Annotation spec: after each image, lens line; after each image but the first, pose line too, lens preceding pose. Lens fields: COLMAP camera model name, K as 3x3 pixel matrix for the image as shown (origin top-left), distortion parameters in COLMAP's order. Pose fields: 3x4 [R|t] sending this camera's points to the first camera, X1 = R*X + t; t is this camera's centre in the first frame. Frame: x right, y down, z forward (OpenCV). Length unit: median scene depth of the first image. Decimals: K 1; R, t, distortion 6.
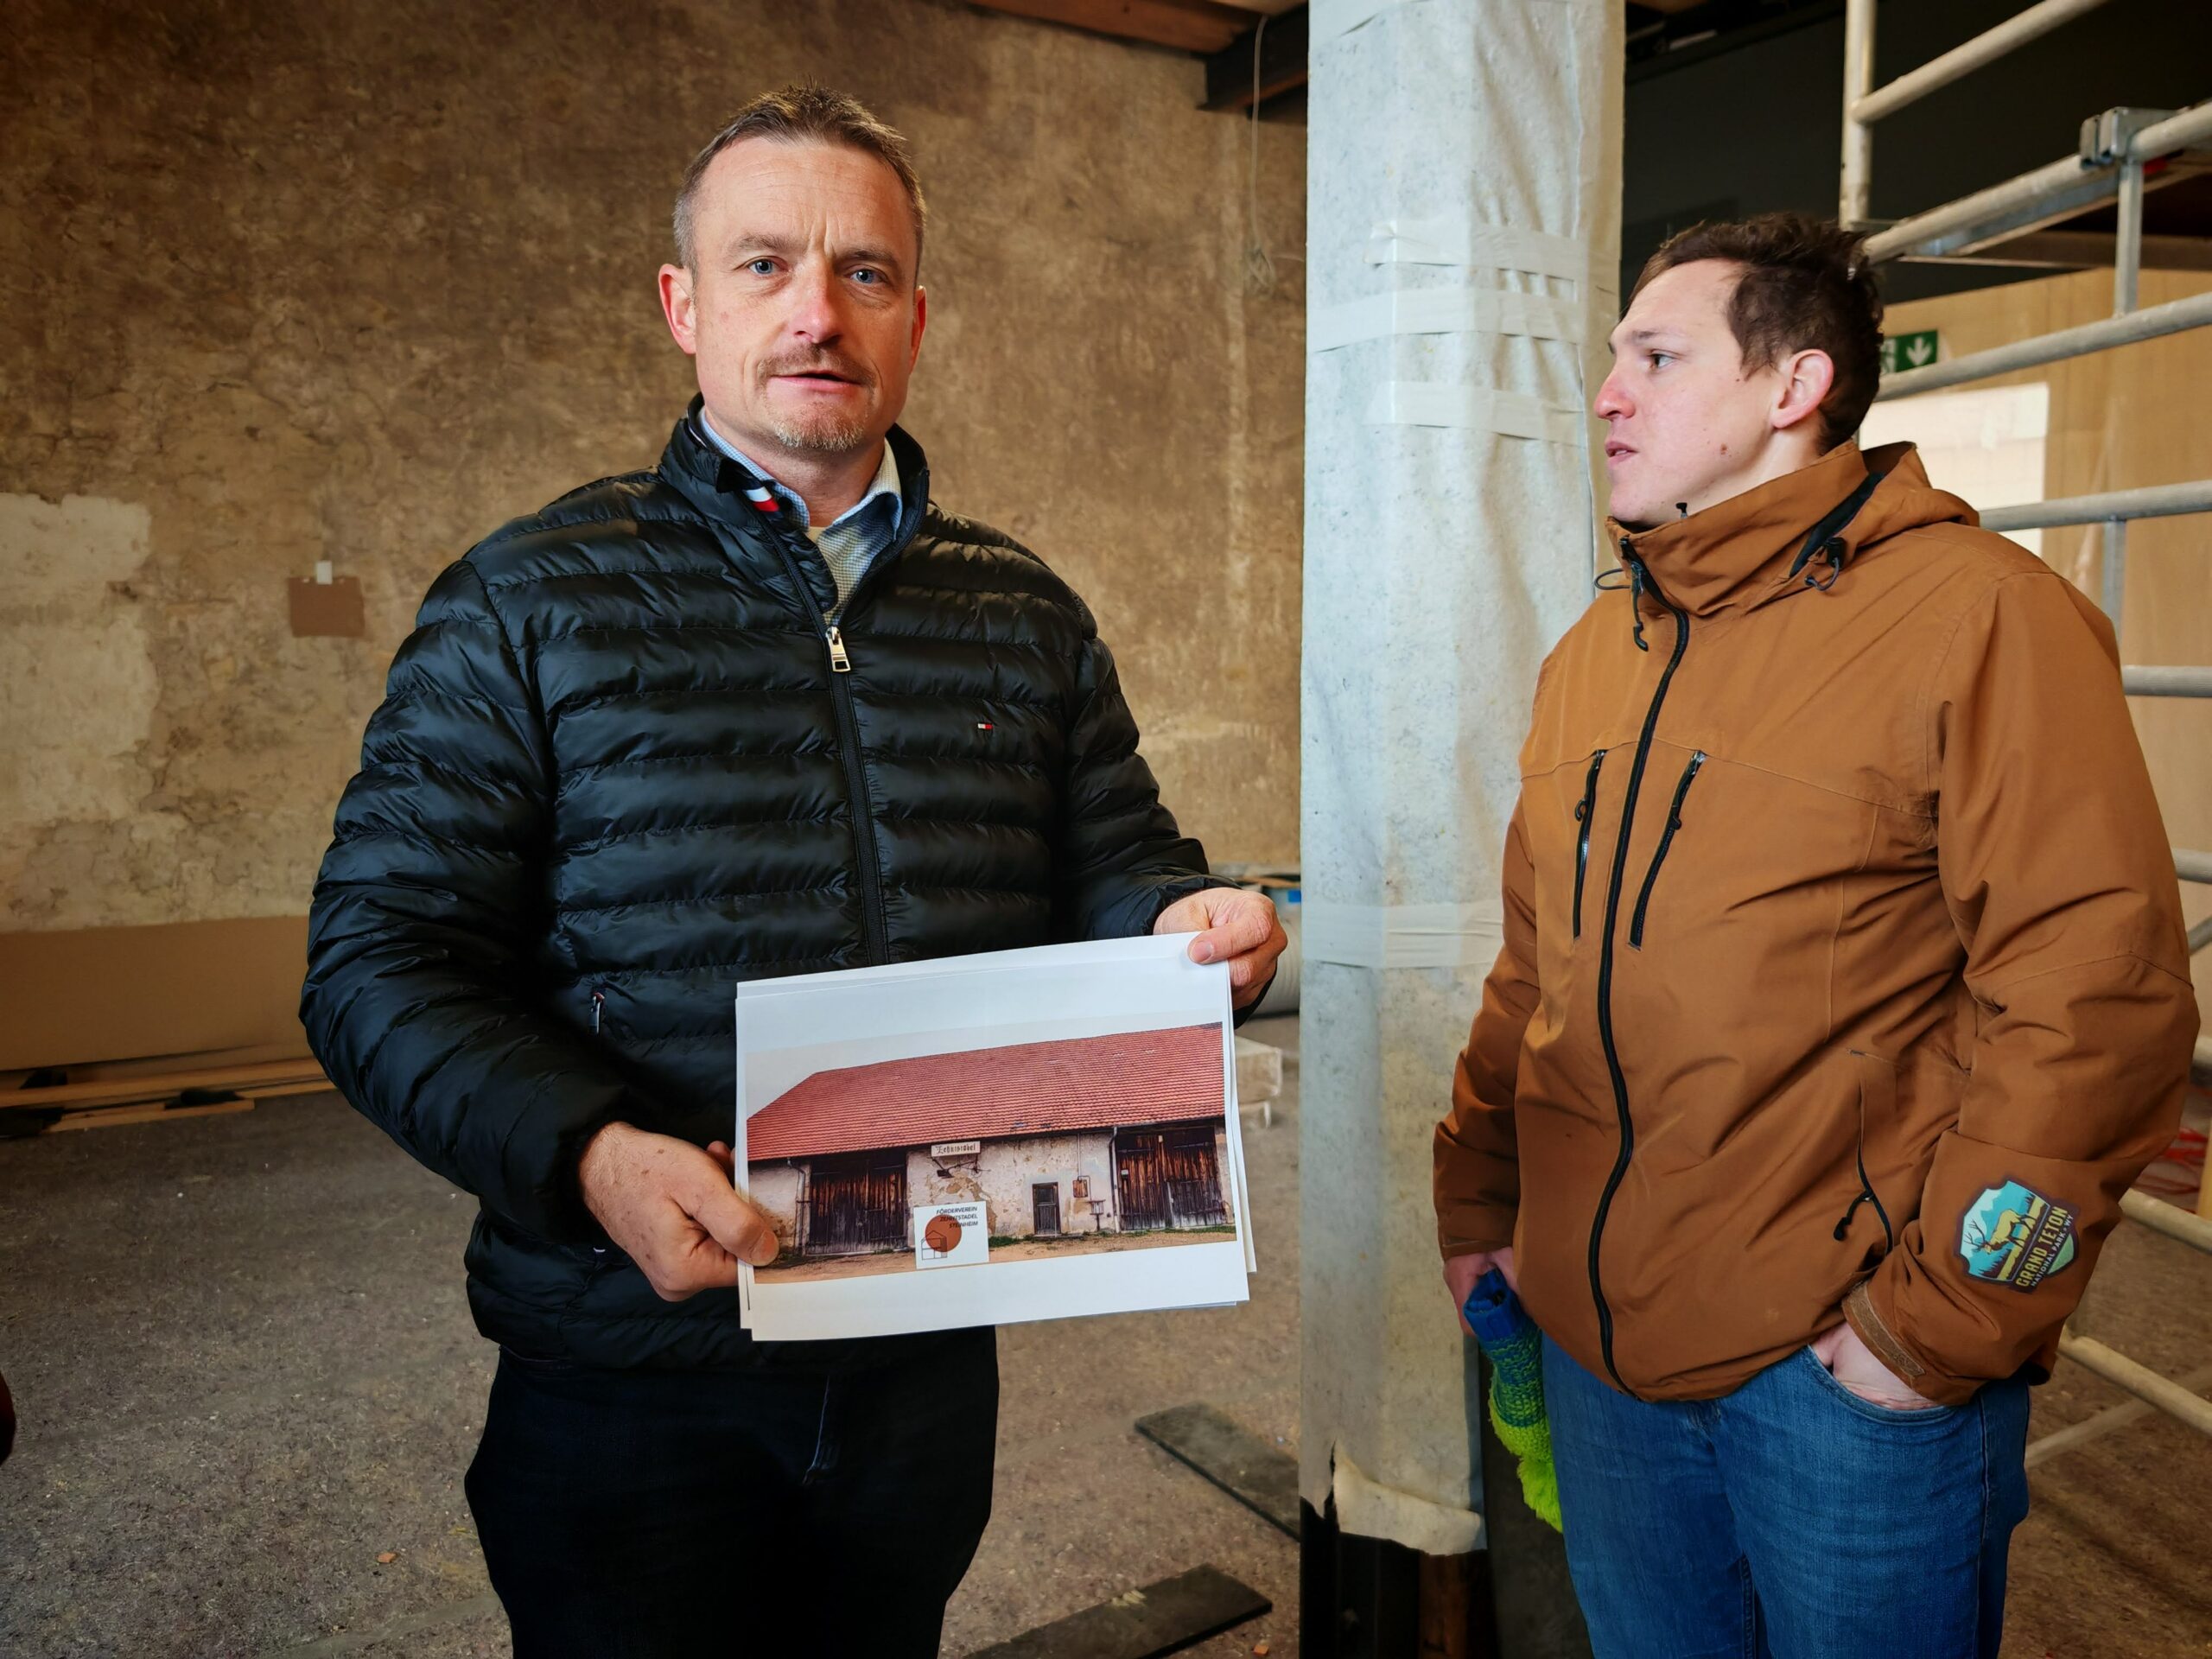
lens RADIAL K [[1771.8, 0, 1121.1], [0, 1771.8, 832.7], [0, 0, 1]] dist [0.012916, -0.020156]
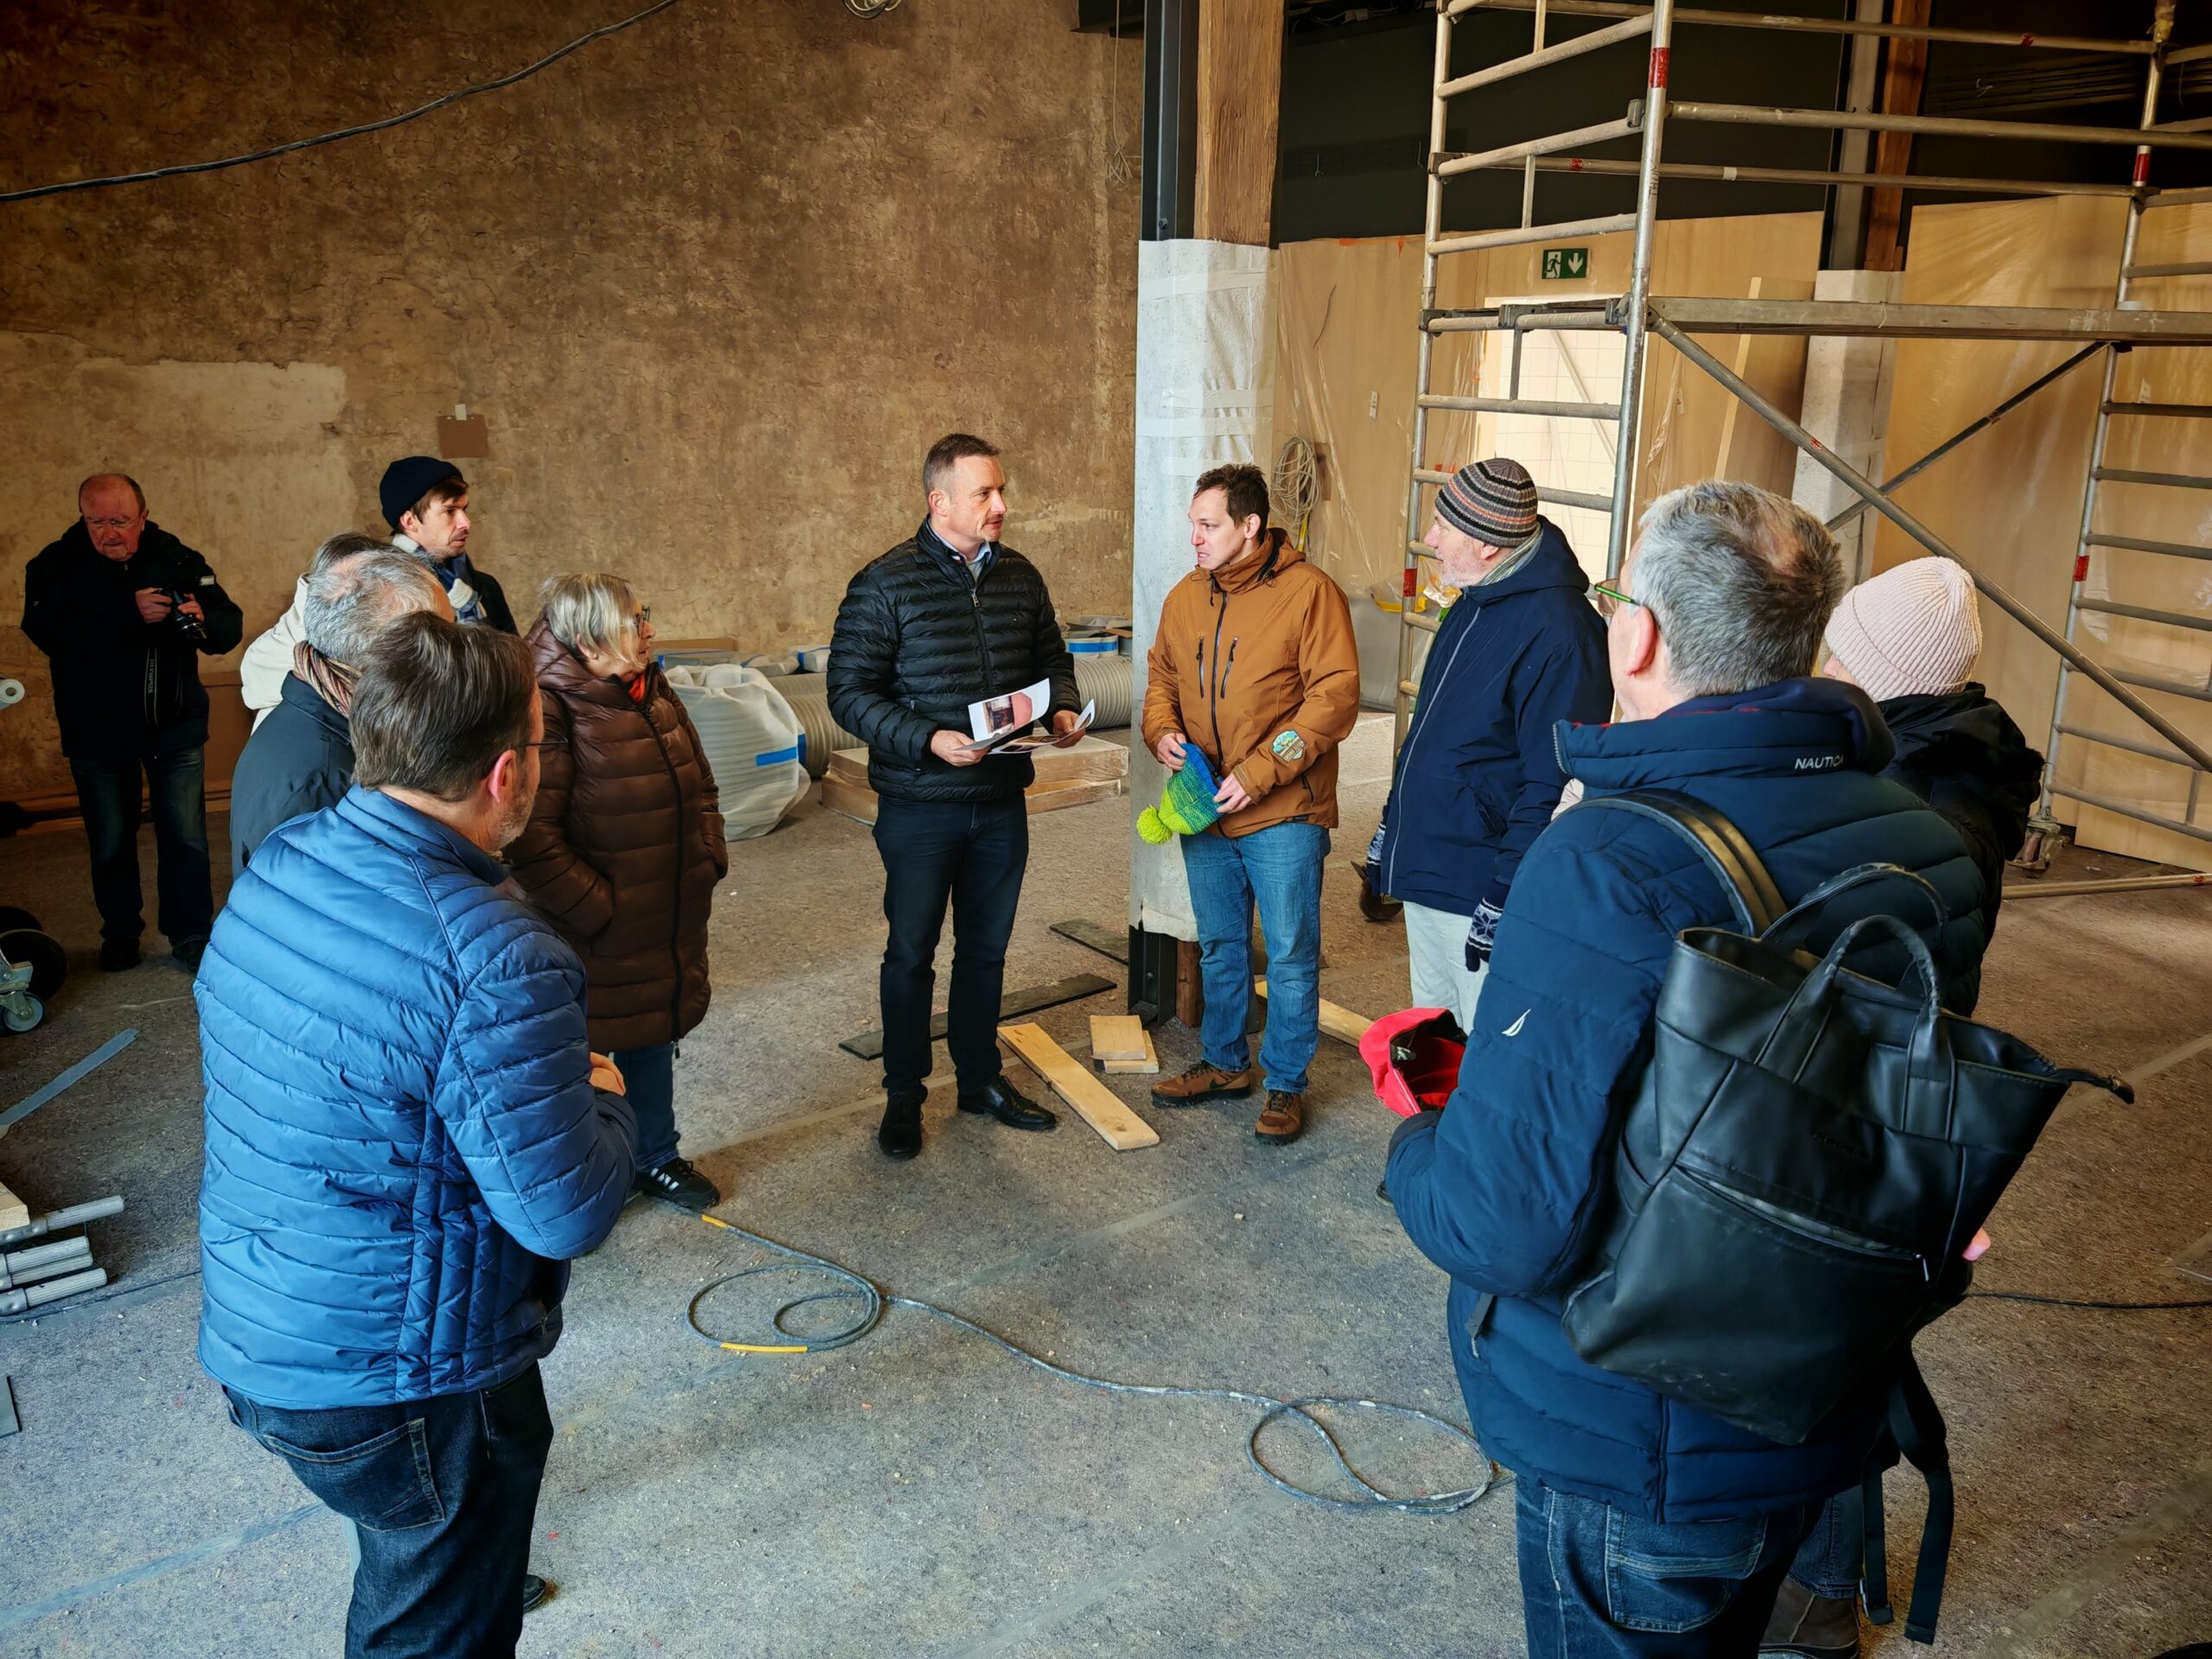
lens RADIAL K [[1771.8, 0, 1117.6], [0, 1771.8, 823.2], [0, 0, 1]] dist [0.012916, -0.020156]
pose [[0.996964, -0.004765, 0.077713, -0.035807], [-0.007457, 0.987692, 0.156233, -0.046306], [-0.077501, -0.156338, 0.984658, -0.479525]]
